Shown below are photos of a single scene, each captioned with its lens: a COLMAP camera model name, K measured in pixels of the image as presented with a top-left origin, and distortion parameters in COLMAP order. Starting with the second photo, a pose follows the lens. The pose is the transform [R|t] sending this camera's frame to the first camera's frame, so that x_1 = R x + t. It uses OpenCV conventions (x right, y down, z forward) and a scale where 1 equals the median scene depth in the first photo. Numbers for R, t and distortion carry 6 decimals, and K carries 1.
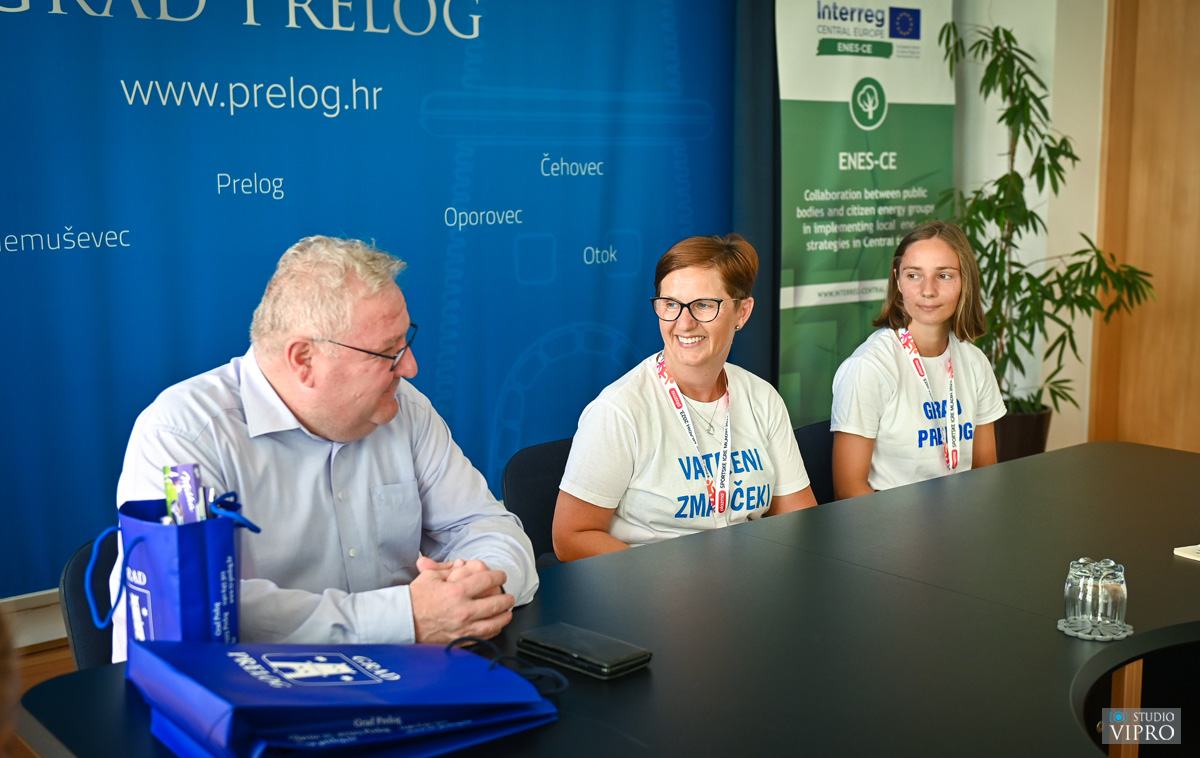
lens RADIAL K [[1471.3, 0, 595.9], [0, 1471.3, 384.3], [0, 0, 1]] dist [-0.008856, 0.000000]
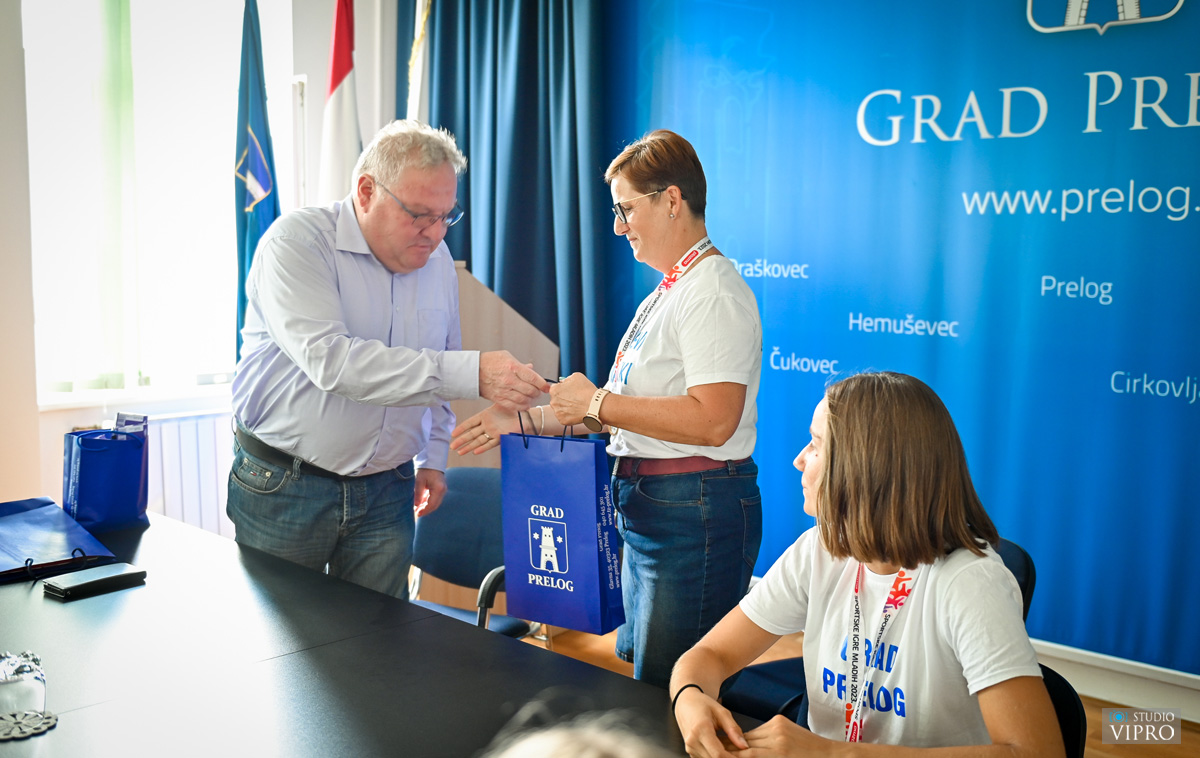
lens RADIAL K [[1164.1, 0, 599.5], [0, 1164.1, 376.5], [0, 0, 1]] dist [-0.025661, 0.000000]
pose [[0.137582, 0.112929, -0.984032, 0.420538], [-0.158279, 0.983219, 0.090706, -0.078578], [0.977762, 0.143273, 0.153148, 0.459897]]
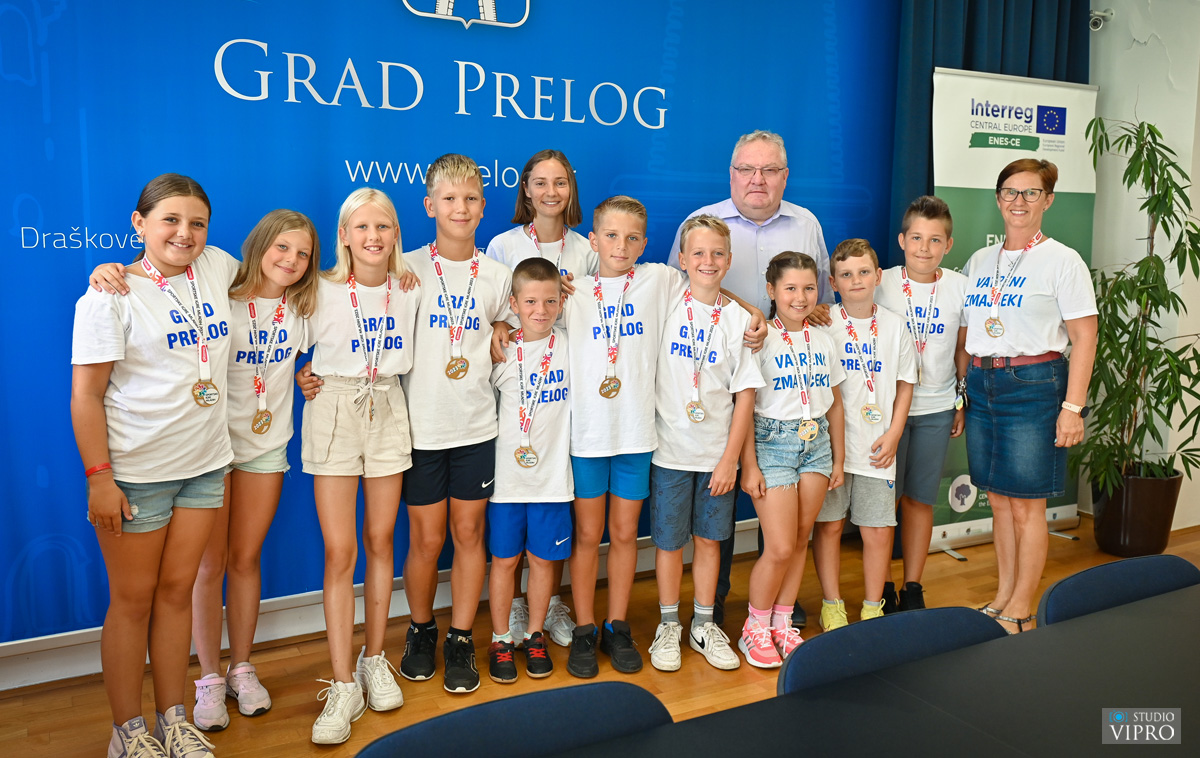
lens RADIAL K [[1071.2, 0, 604.1], [0, 1071.2, 370.1], [0, 0, 1]] dist [-0.001844, -0.006819]
pose [[0.986310, 0.039954, -0.159986, 0.013412], [-0.043641, 0.998855, -0.019598, -0.026812], [0.159020, 0.026312, 0.986925, 0.158635]]
